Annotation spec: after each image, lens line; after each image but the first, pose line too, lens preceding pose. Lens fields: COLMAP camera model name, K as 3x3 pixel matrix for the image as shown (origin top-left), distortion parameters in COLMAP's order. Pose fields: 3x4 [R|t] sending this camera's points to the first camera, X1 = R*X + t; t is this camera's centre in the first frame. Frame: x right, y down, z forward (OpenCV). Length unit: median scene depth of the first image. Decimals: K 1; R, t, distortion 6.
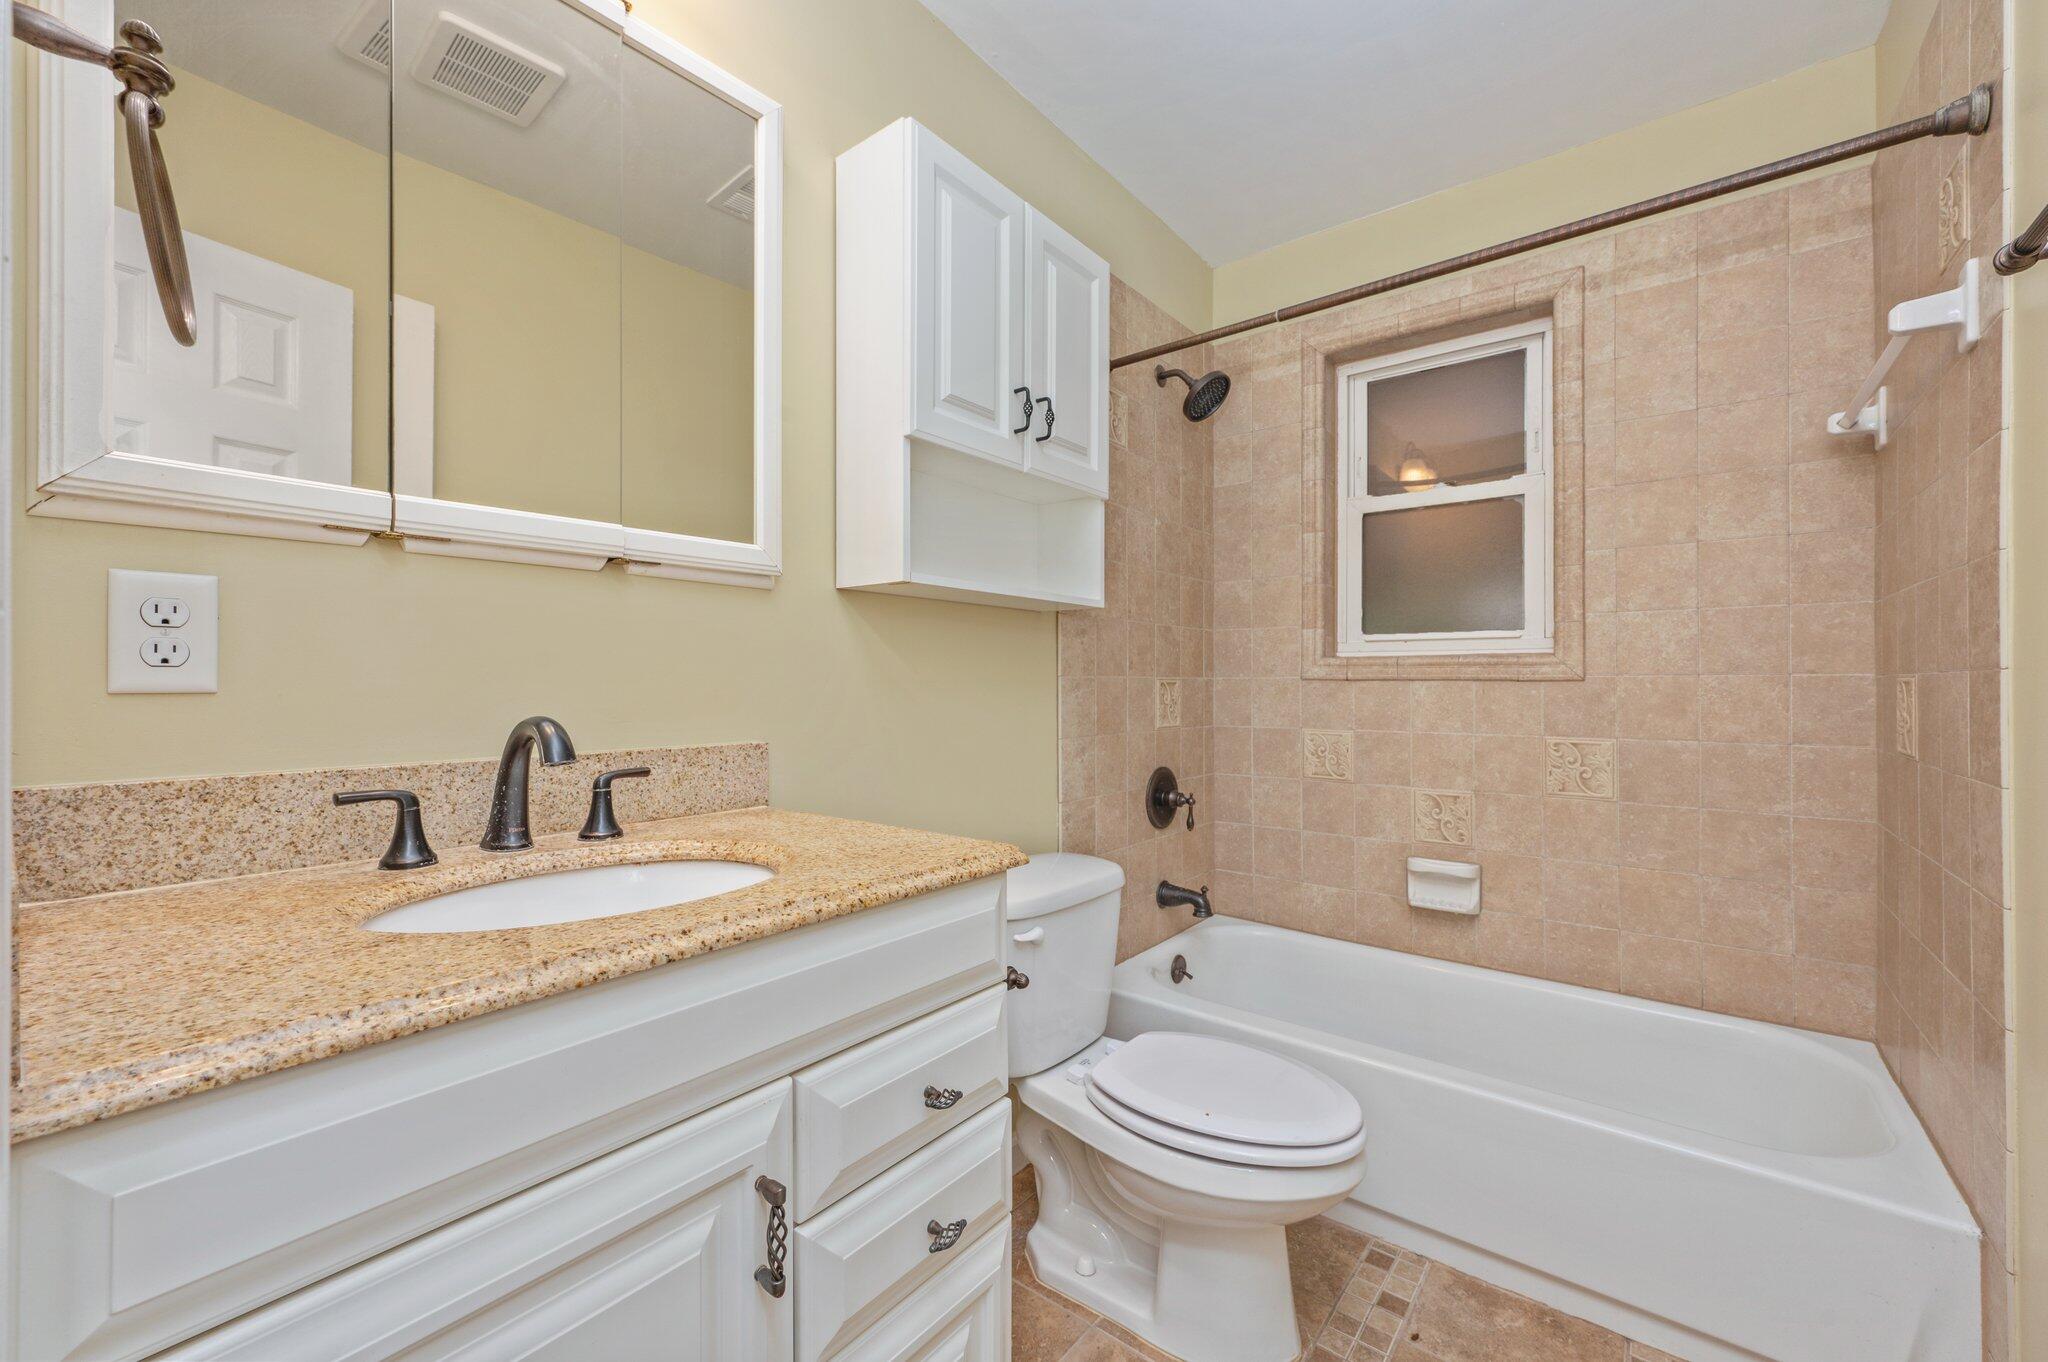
lens RADIAL K [[814.6, 0, 1016.6], [0, 814.6, 675.8], [0, 0, 1]] dist [0.003188, -0.000862]
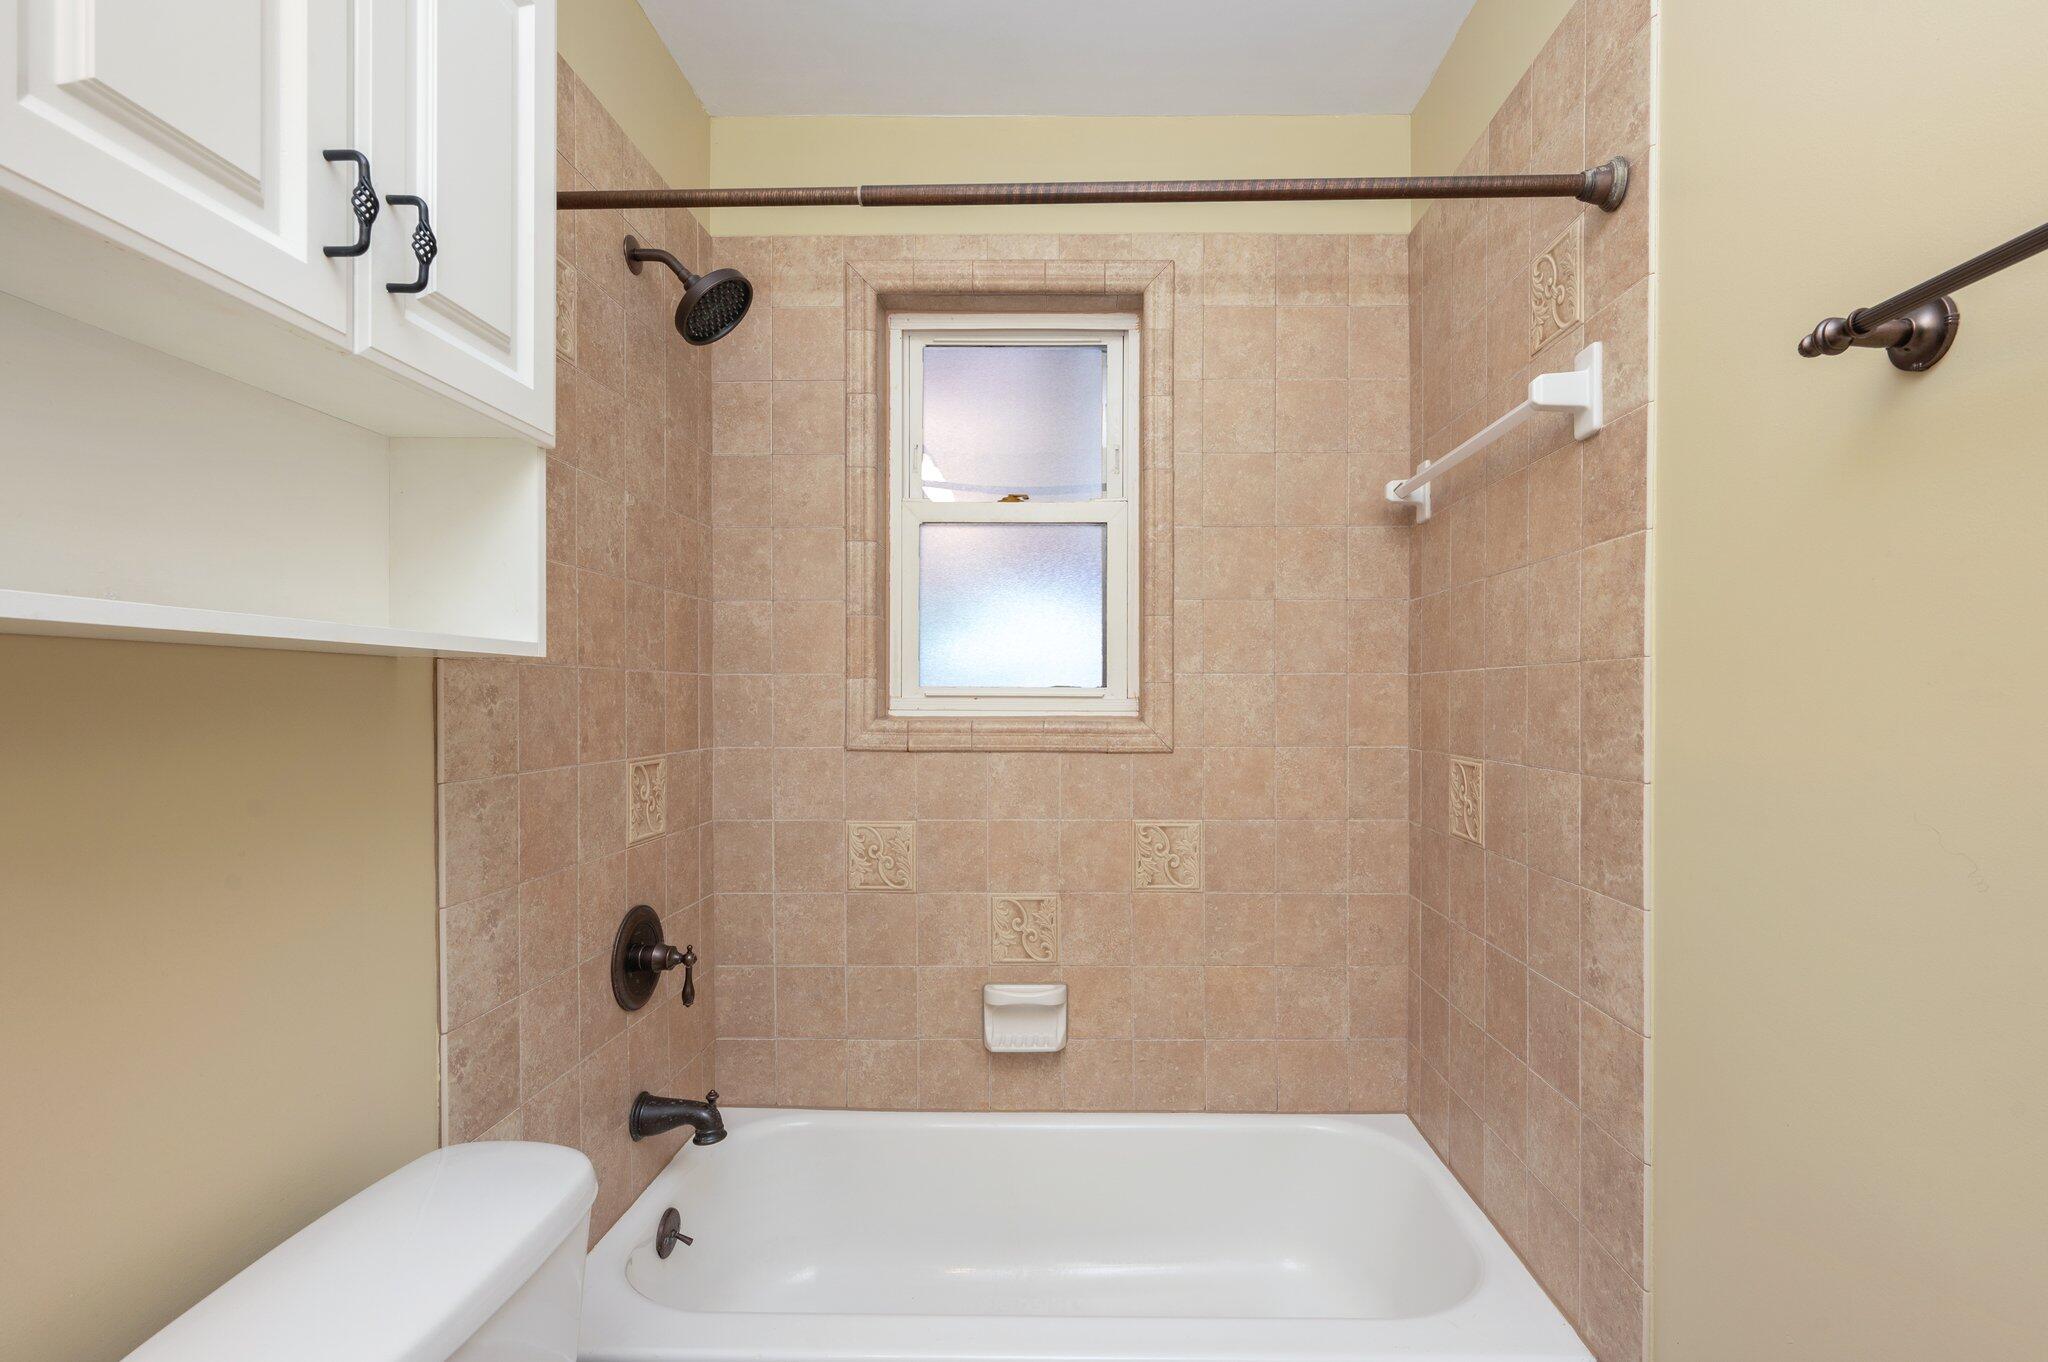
lens RADIAL K [[914.0, 0, 1028.8], [0, 914.0, 697.7], [0, 0, 1]] dist [0.001680, -0.000565]
pose [[0.796591, -0.004540, 0.604501, 0.000278], [-0.009256, 0.999763, 0.019707, -0.069367], [-0.604447, -0.021294, 0.796360, 0.336436]]
